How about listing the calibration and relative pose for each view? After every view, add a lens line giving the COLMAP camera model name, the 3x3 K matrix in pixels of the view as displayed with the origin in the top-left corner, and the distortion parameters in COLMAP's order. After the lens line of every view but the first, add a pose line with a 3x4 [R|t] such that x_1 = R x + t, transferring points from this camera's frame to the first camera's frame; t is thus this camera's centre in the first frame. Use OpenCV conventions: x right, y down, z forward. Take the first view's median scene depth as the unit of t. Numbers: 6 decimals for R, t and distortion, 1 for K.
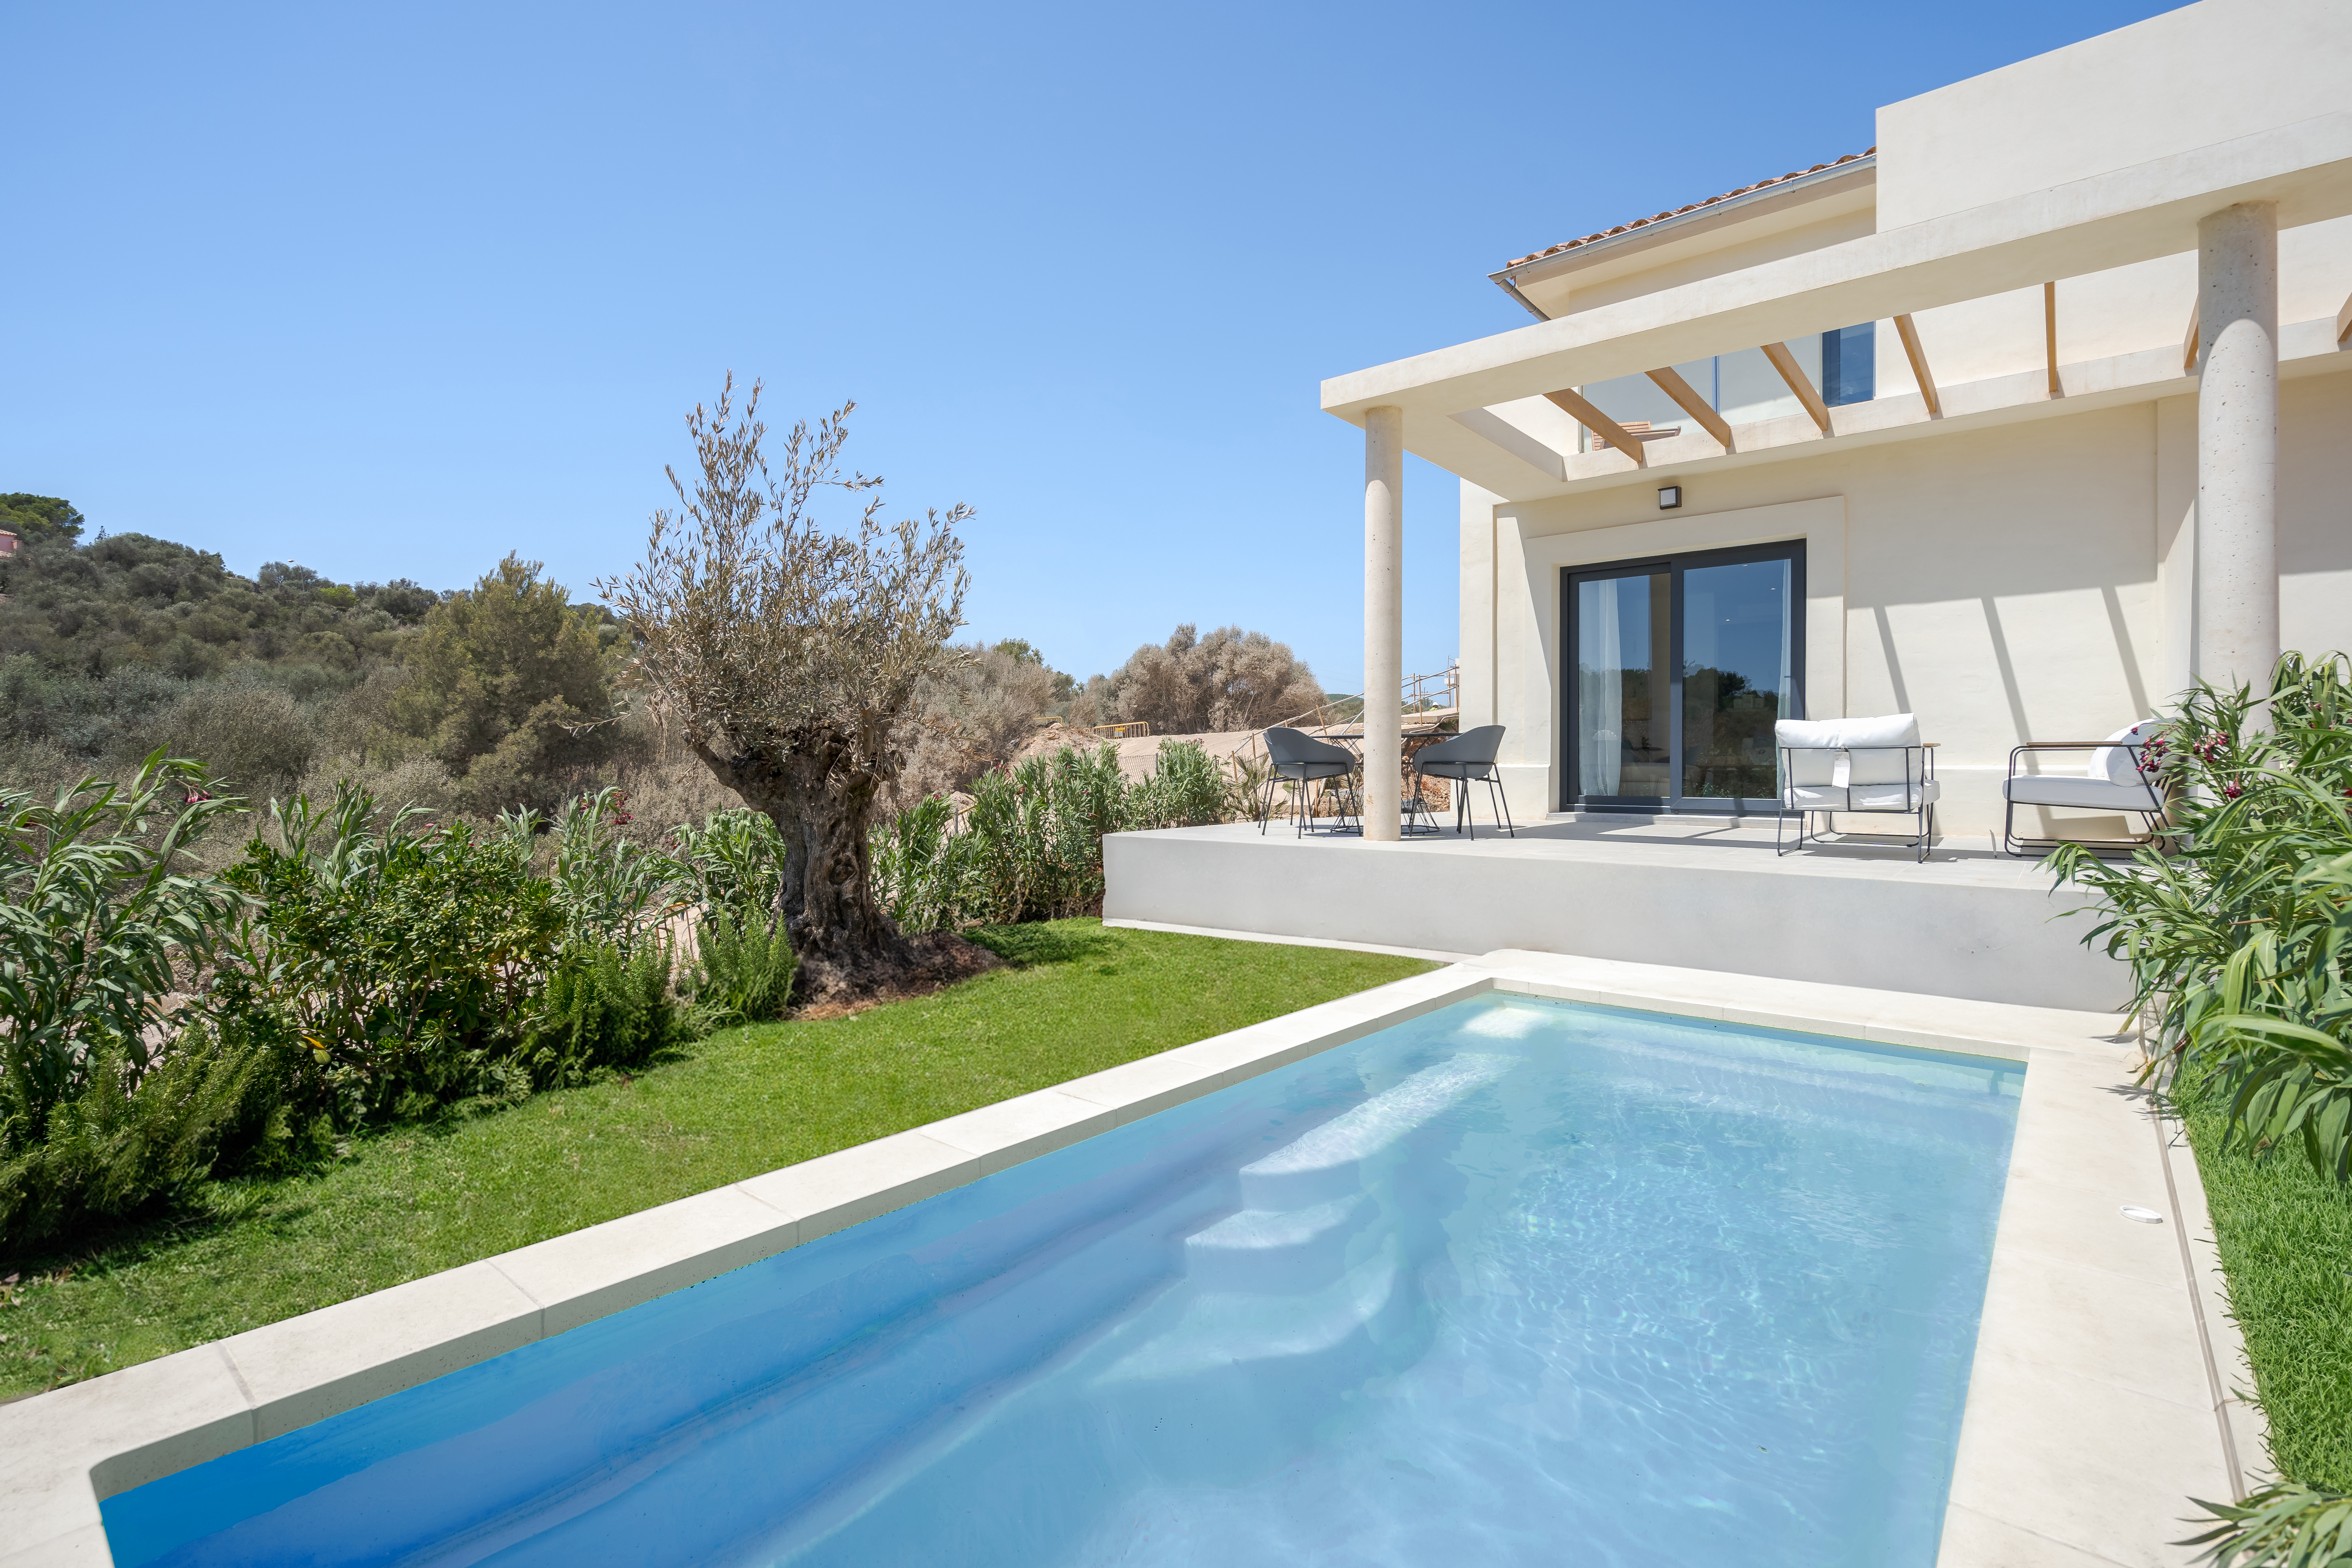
lens RADIAL K [[1089.5, 0, 1176.0], [0, 1089.5, 784.0], [0, 0, 1]] dist [-0.015042, 0.015095]
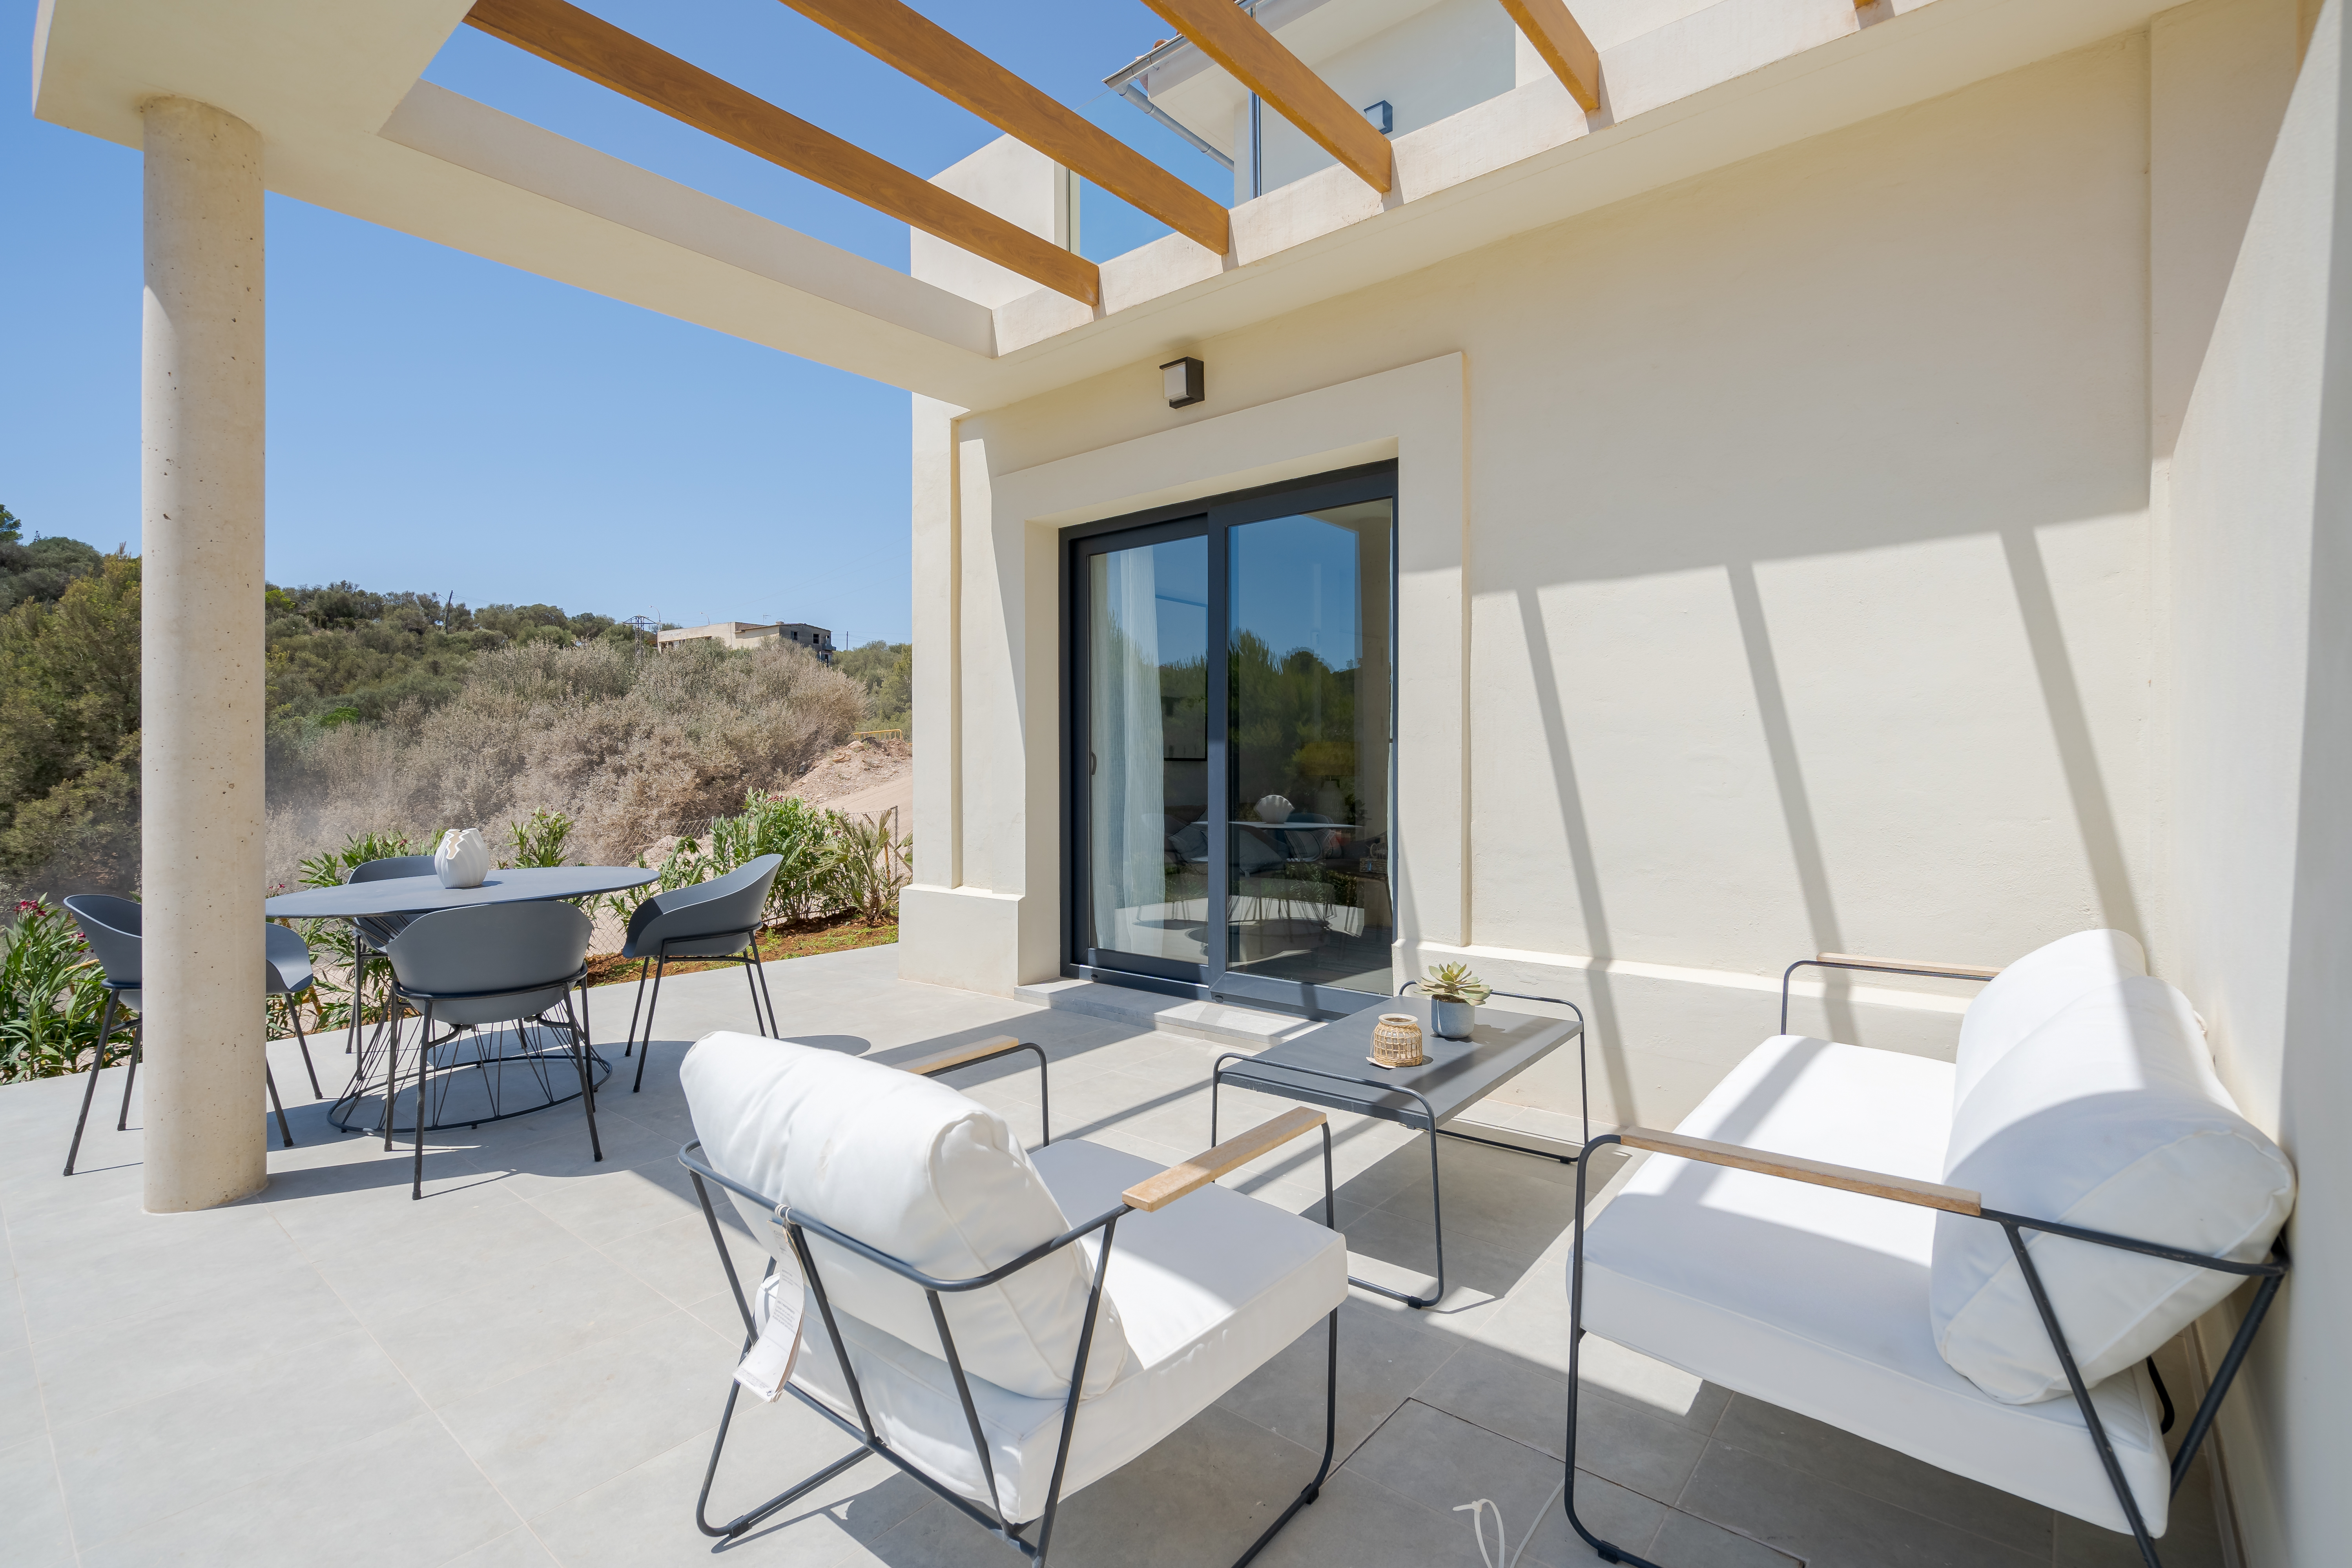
lens RADIAL K [[1072.7, 0, 1180.1], [0, 1072.7, 742.2], [0, 0, 1]] dist [0.023861, -0.000108]
pose [[0.999877, -0.014866, 0.005013, 0.423007], [0.015013, 0.999417, -0.030673, -0.075366], [-0.004554, 0.030744, 0.999517, 0.473114]]
